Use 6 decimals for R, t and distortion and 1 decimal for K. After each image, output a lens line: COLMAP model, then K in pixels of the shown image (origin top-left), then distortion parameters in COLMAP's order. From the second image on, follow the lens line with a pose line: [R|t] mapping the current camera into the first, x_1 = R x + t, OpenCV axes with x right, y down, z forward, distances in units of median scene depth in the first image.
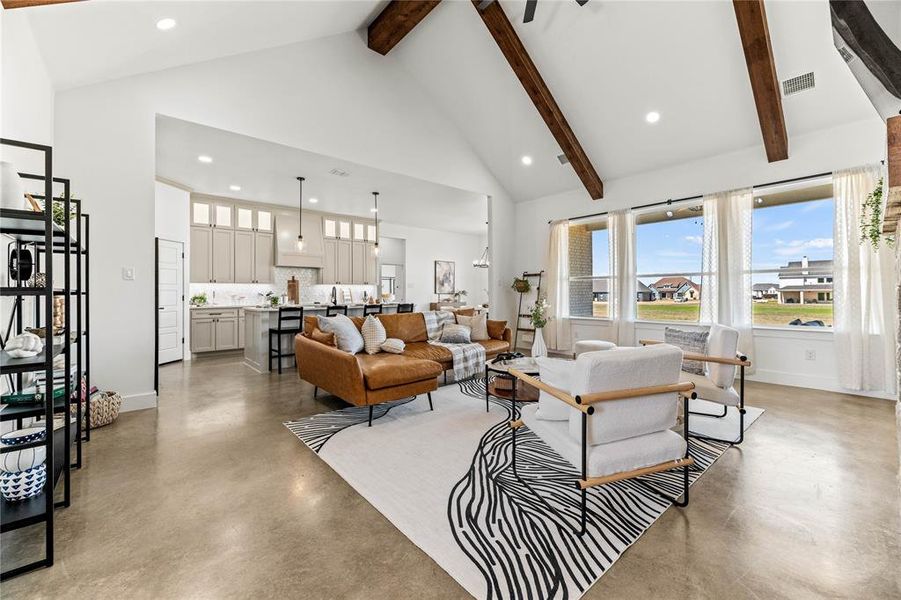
lens RADIAL K [[364.1, 0, 452.6], [0, 364.1, 288.7], [0, 0, 1]] dist [0.016157, -0.000031]
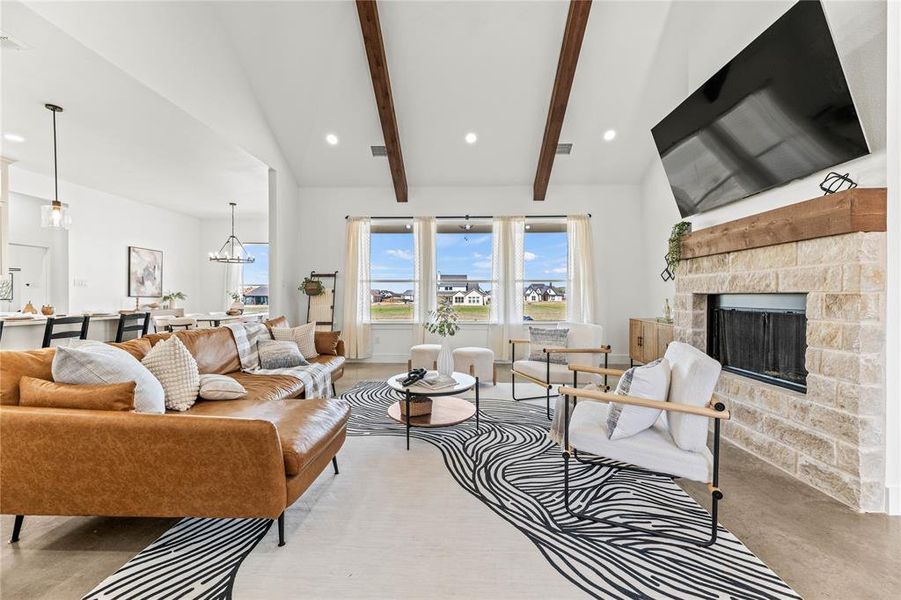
lens RADIAL K [[358.5, 0, 454.2], [0, 358.5, 296.6], [0, 0, 1]] dist [0.006317, -0.000109]
pose [[0.680089, 0.004037, 0.733118, -0.281843], [-0.012348, 0.999906, 0.005949, 0.005244], [-0.733025, -0.013099, 0.680075, 0.295253]]
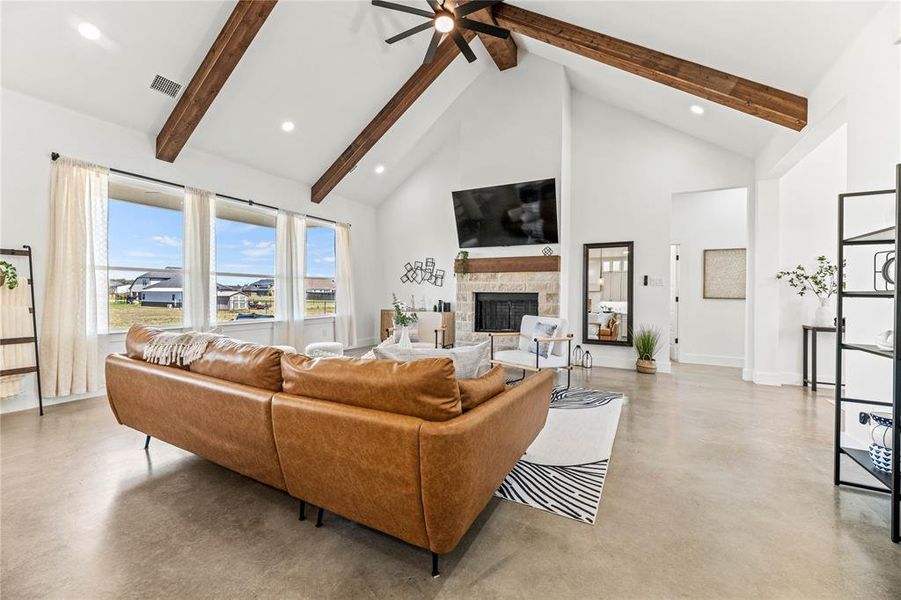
lens RADIAL K [[361.8, 0, 449.1], [0, 361.8, 295.2], [0, 0, 1]] dist [0.000898, -0.000275]
pose [[-0.354272, -0.002916, 0.935138, -0.594662], [-0.017545, 0.999840, -0.003529, 0.013818], [-0.934978, -0.017657, -0.354267, 0.928885]]
